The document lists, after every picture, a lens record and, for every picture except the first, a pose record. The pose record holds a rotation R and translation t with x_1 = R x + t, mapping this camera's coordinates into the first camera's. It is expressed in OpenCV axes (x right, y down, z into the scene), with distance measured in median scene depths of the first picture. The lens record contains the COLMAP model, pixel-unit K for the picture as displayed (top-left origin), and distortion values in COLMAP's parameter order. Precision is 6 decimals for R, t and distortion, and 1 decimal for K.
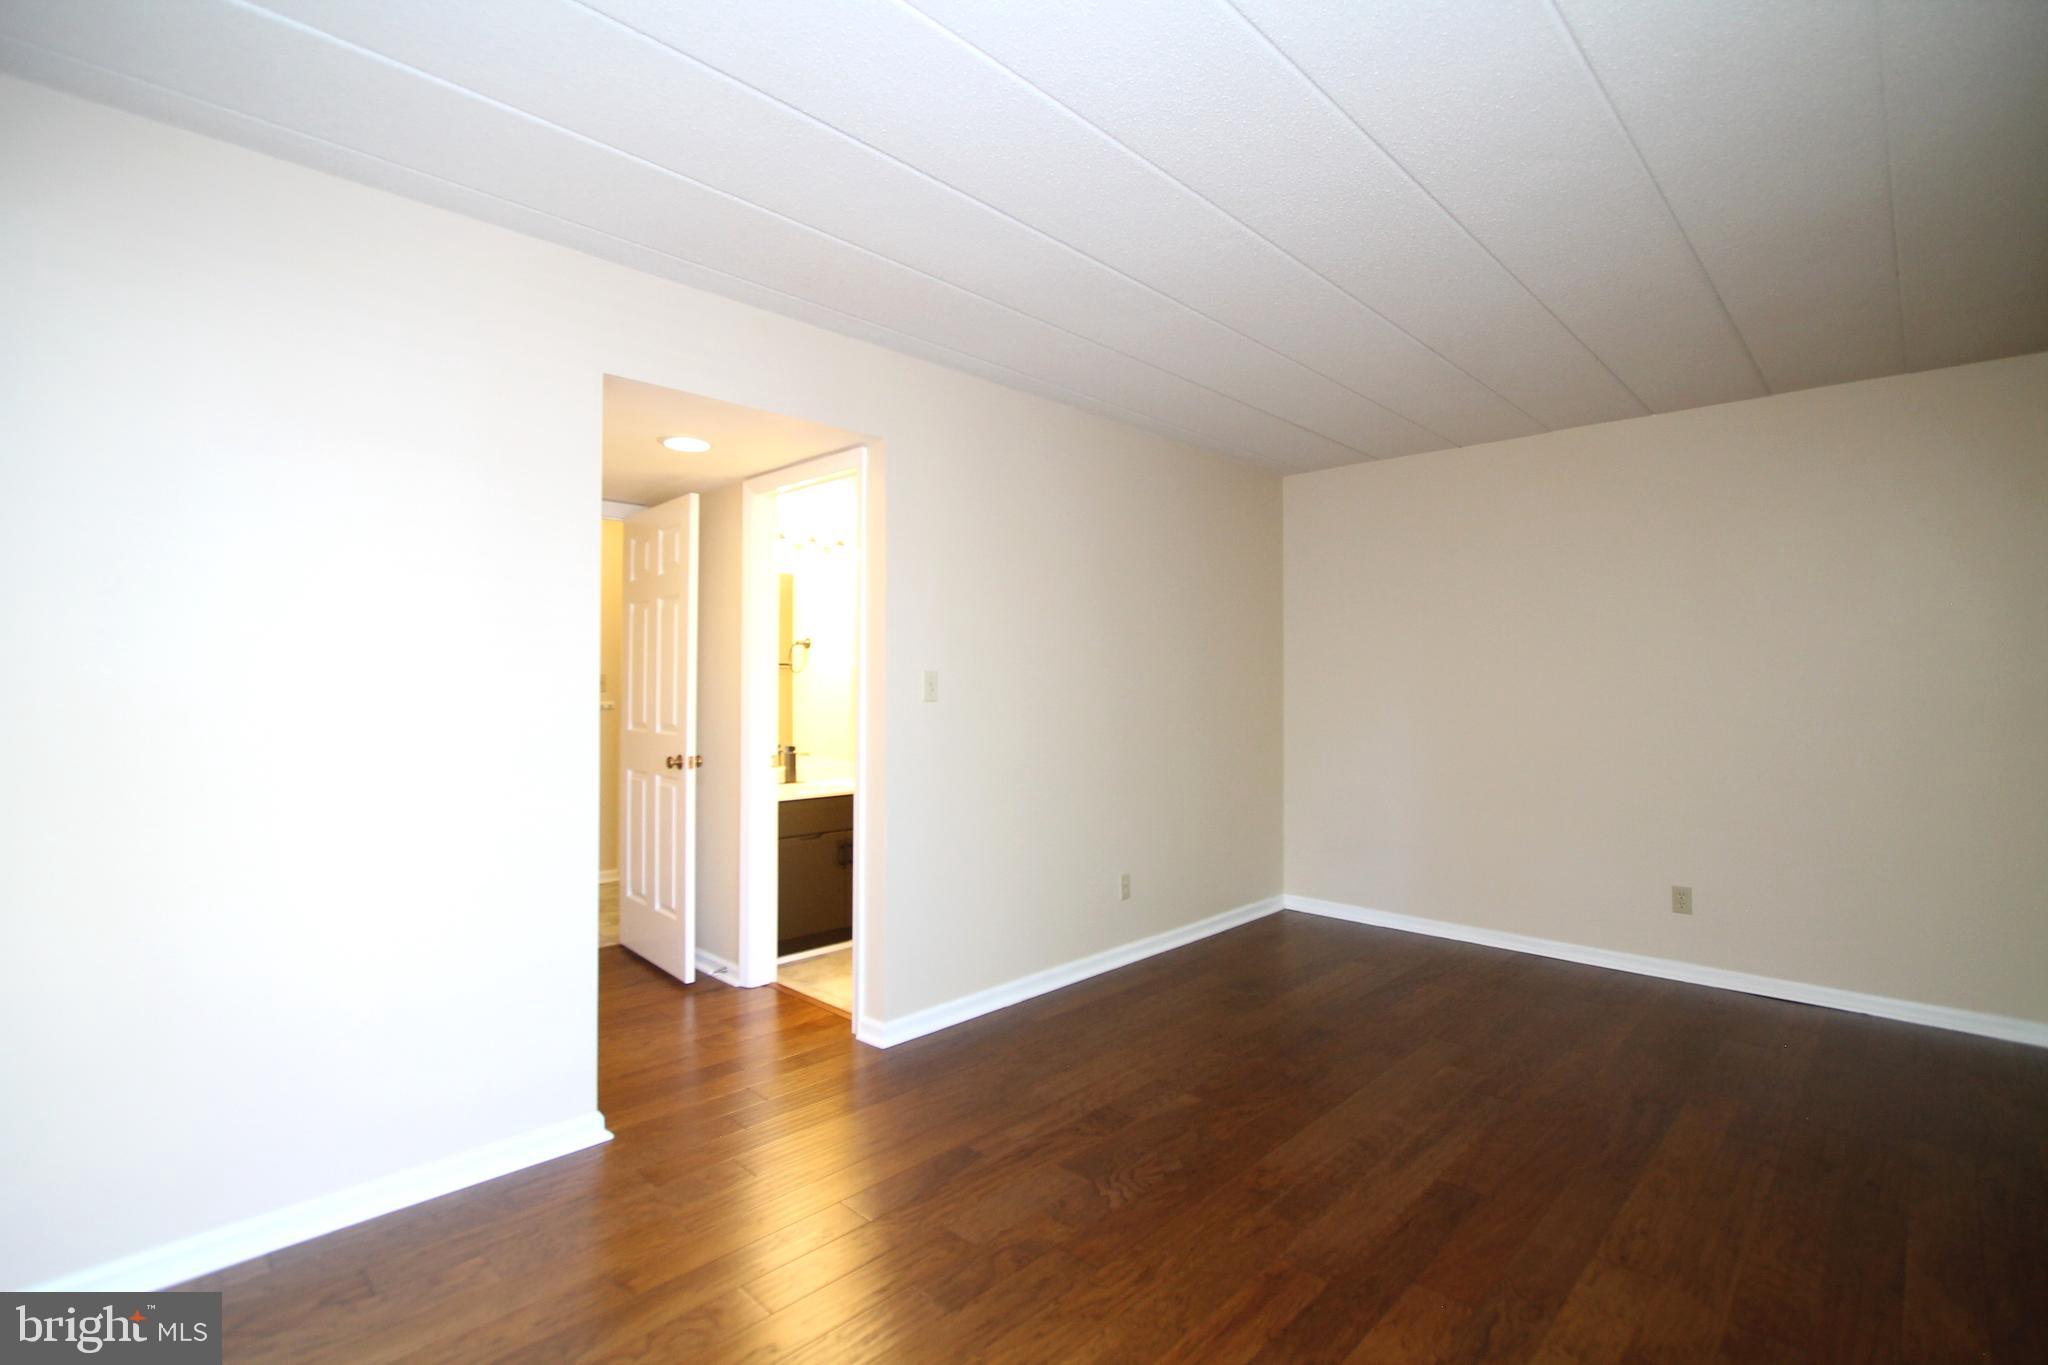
lens RADIAL K [[943.2, 0, 1005.5], [0, 943.2, 679.0], [0, 0, 1]] dist [-0.000537, -0.000540]
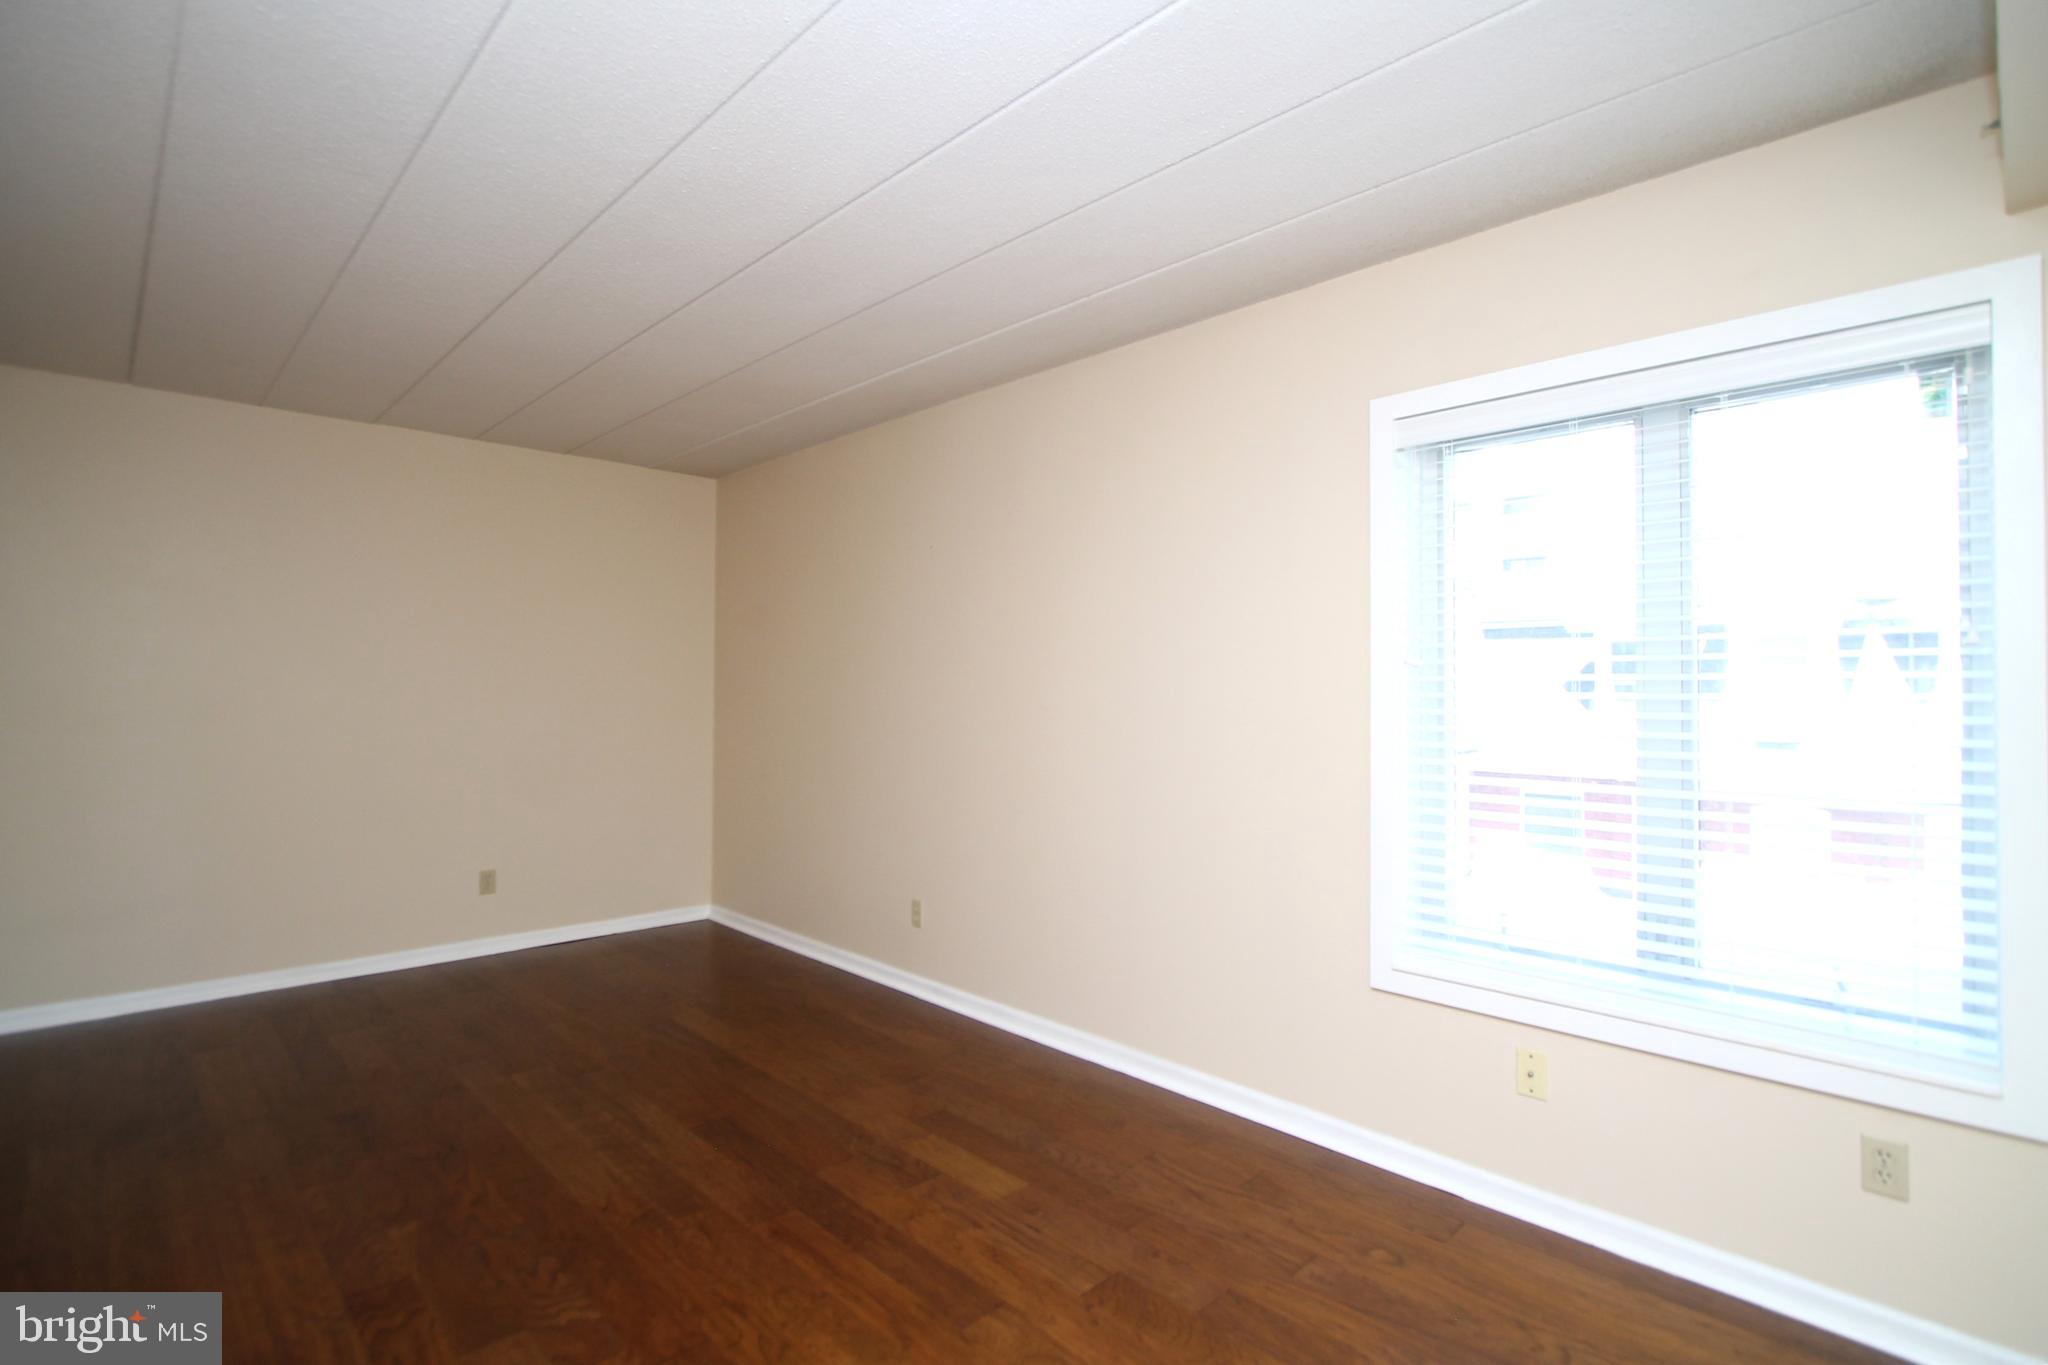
lens RADIAL K [[990.0, 0, 1016.7], [0, 990.0, 670.0], [0, 0, 1]] dist [-0.013938, 0.000668]
pose [[0.018353, 0.022105, 0.999587, -0.735347], [-0.009444, 0.999715, -0.021935, 0.006703], [-0.999787, -0.009037, 0.018556, 0.606151]]
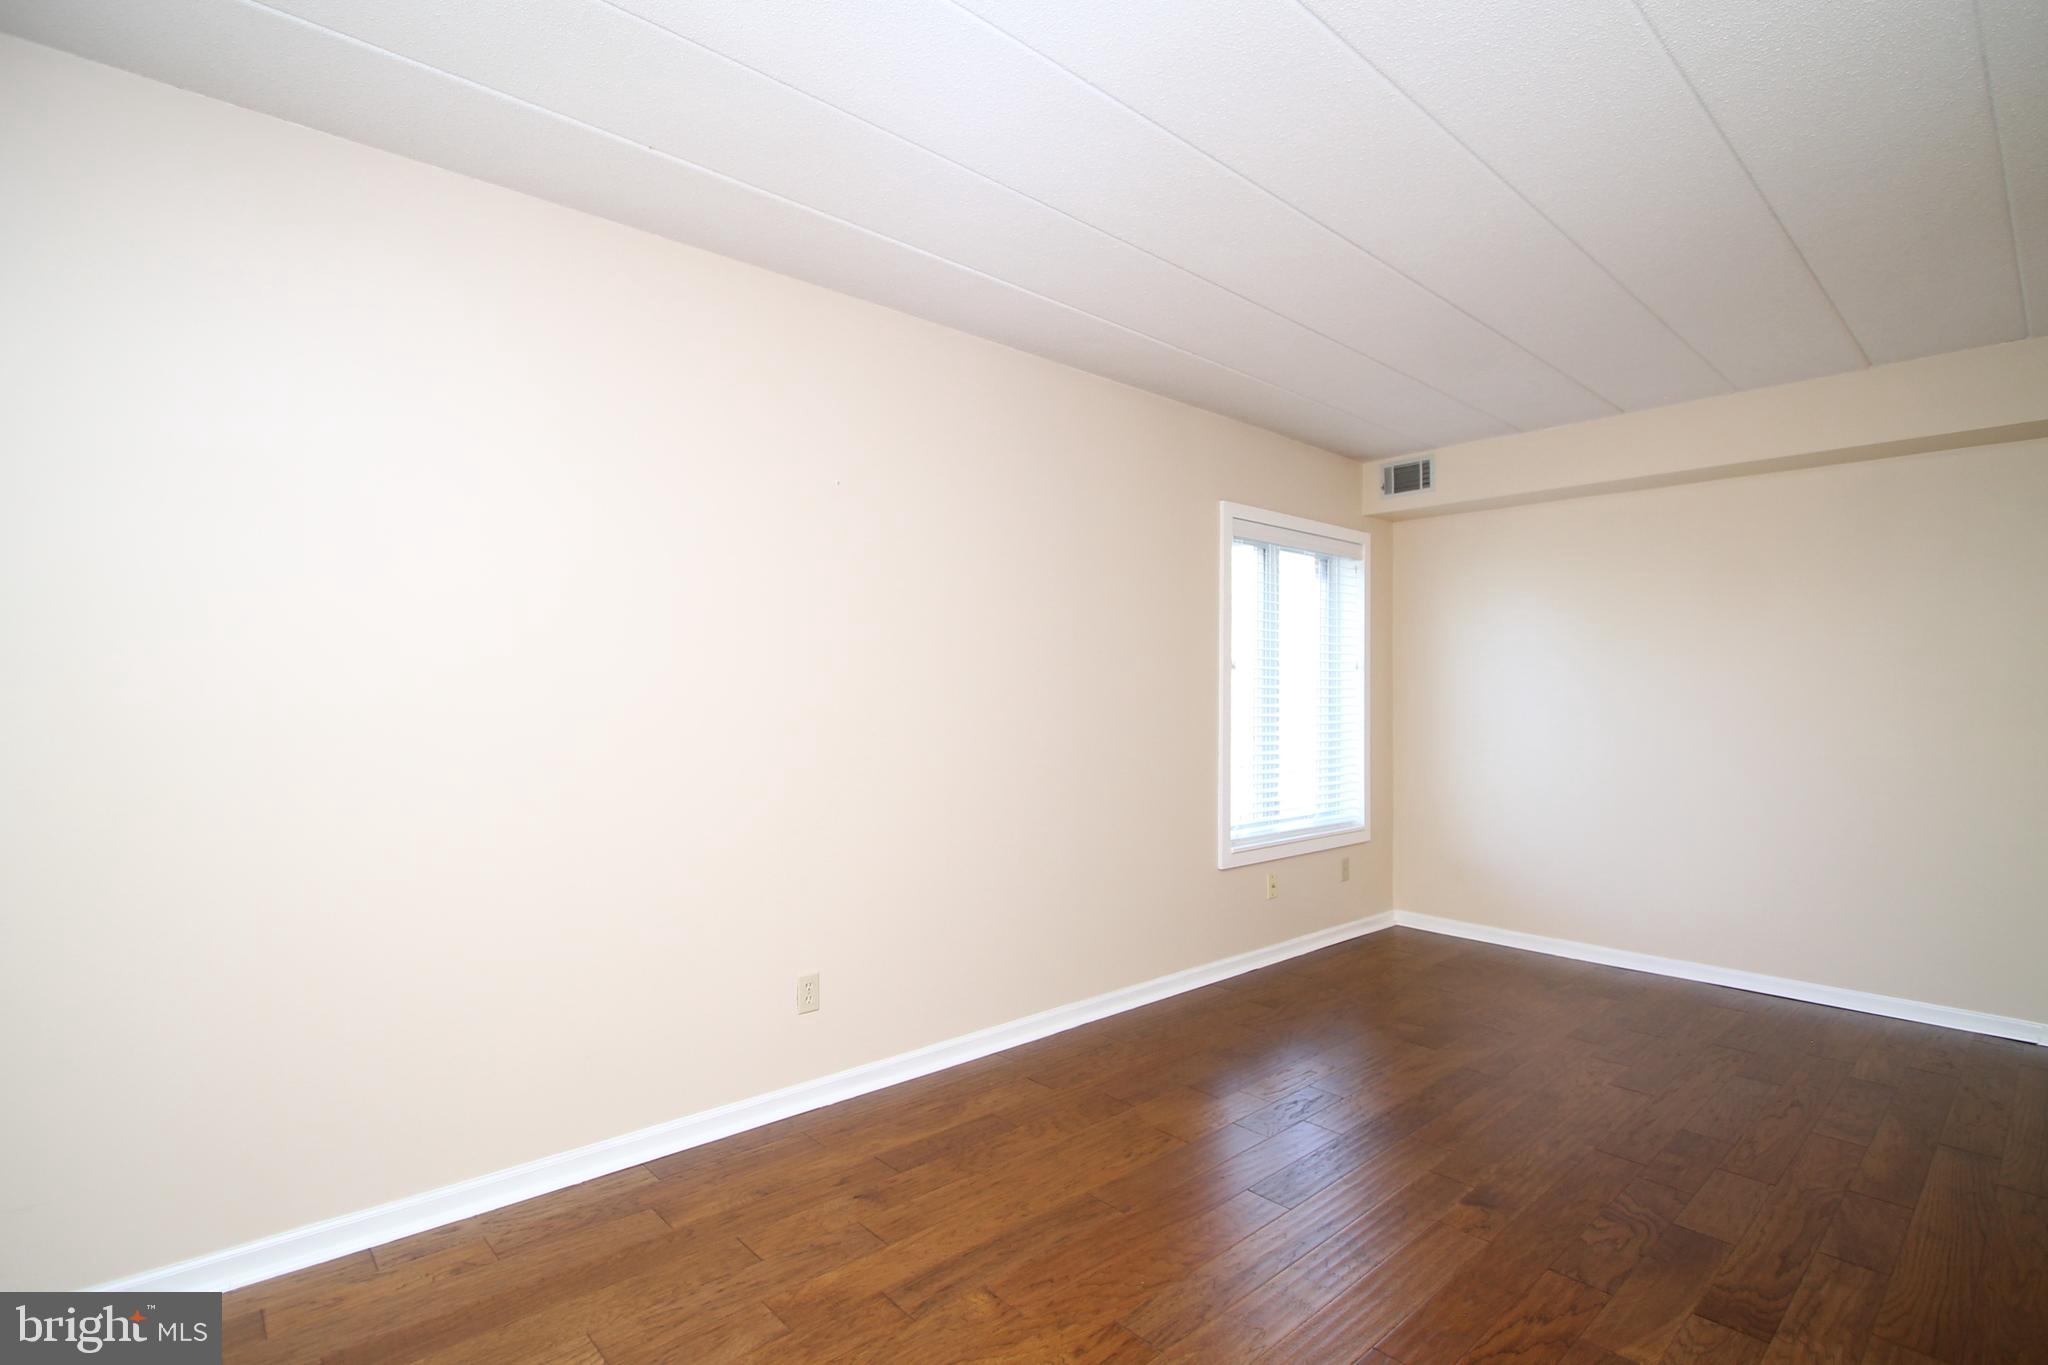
lens RADIAL K [[971.3, 0, 1040.7], [0, 971.3, 674.5], [0, 0, 1]] dist [-0.018940, 0.000543]
pose [[-0.999505, -0.008738, 0.030235, 0.690751], [-0.009533, 0.999611, -0.026226, 0.037499], [-0.029994, -0.026501, -0.999199, 2.001242]]
